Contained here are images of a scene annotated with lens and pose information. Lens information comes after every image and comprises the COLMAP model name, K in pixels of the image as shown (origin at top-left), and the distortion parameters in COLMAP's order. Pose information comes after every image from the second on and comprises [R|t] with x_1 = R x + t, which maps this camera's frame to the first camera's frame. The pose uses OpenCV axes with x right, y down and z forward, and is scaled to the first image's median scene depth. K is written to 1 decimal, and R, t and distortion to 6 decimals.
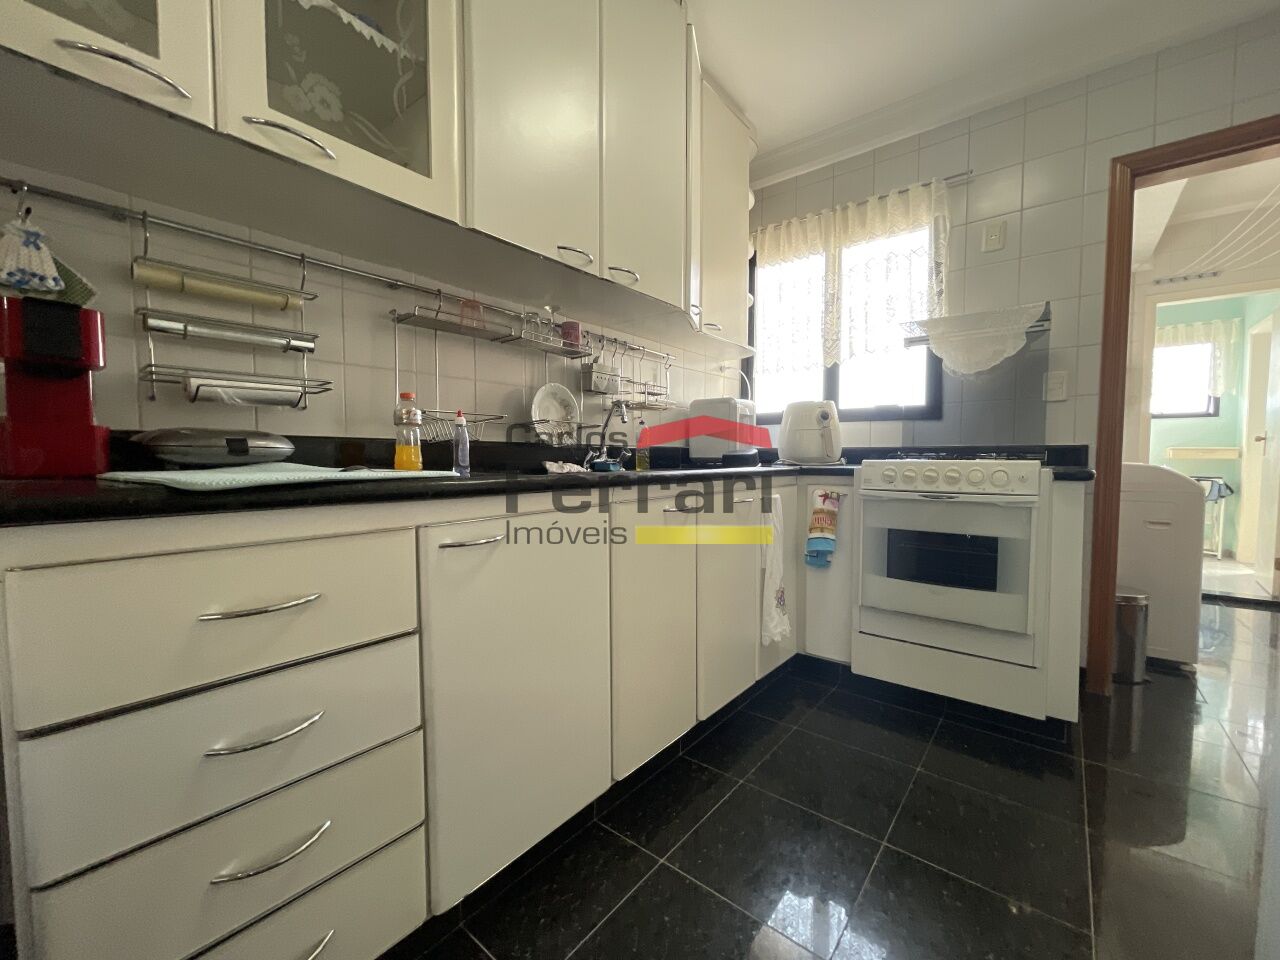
lens RADIAL K [[518.8, 0, 640.0], [0, 518.8, 480.0], [0, 0, 1]] dist [-0.003921, -0.000228]
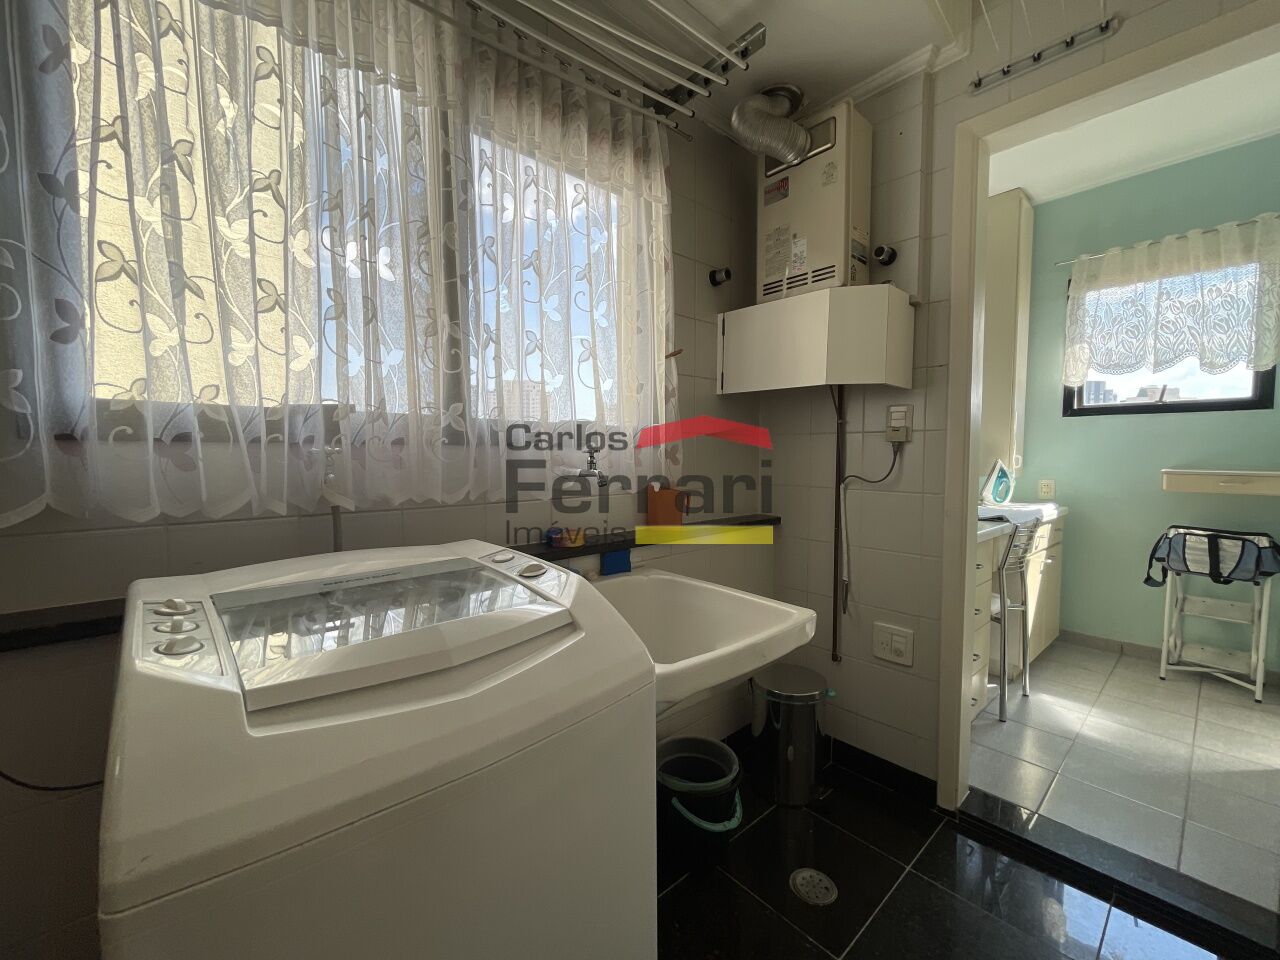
lens RADIAL K [[518.5, 0, 640.0], [0, 518.5, 480.0], [0, 0, 1]] dist [-0.001969, -0.000321]
pose [[0.987243, 0.012212, -0.158750, 0.613873], [-0.010165, 0.999854, 0.013702, -0.056736], [0.158894, -0.011913, 0.987224, 0.419159]]
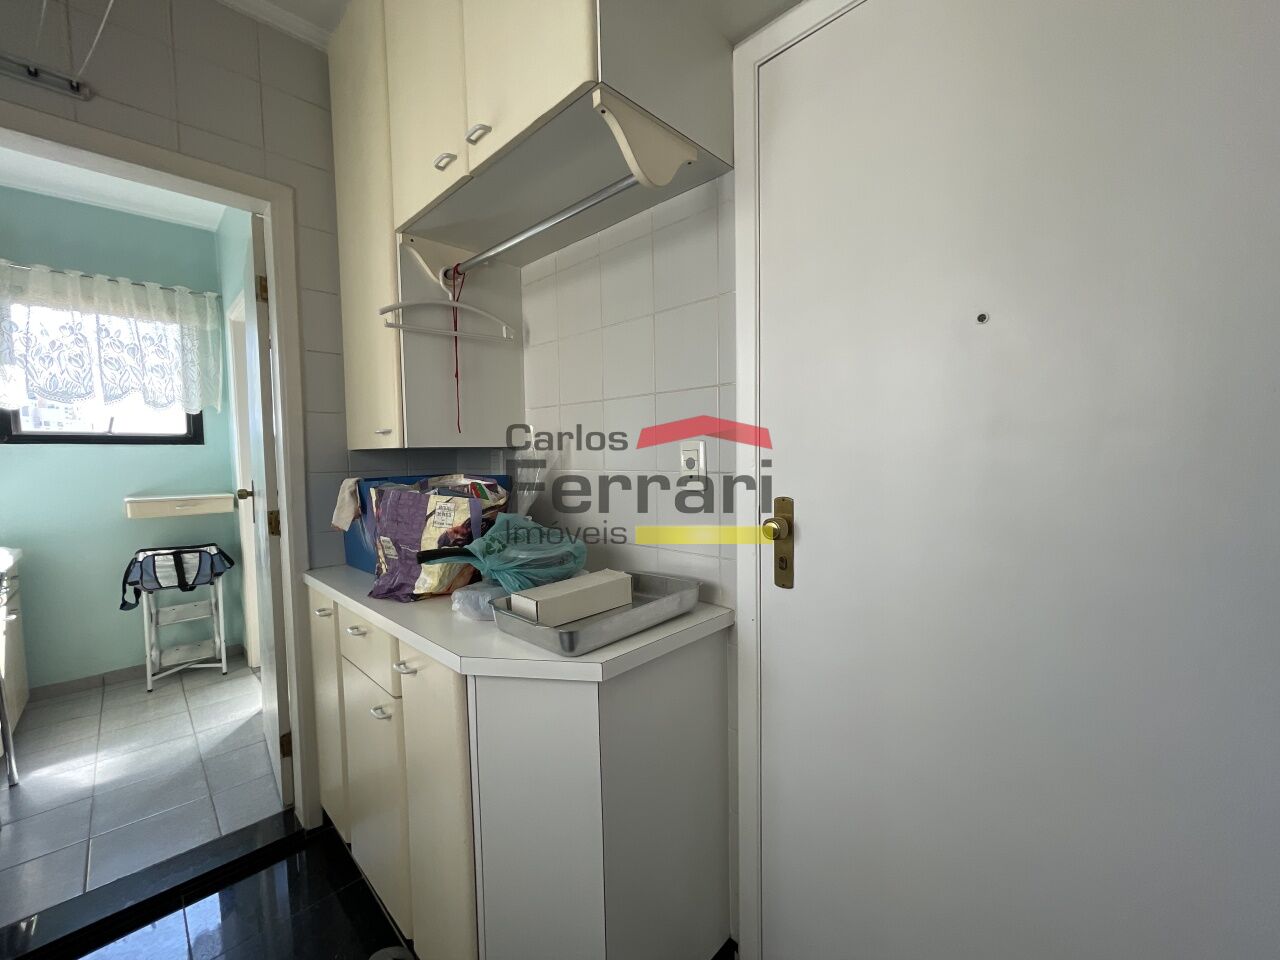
lens RADIAL K [[515.4, 0, 645.9], [0, 515.4, 483.1], [0, 0, 1]] dist [-0.001508, -0.003481]
pose [[0.093411, -0.059334, 0.993858, 0.558604], [0.058857, 0.996806, 0.053978, -0.080659], [-0.993886, 0.053453, 0.096605, 0.413665]]
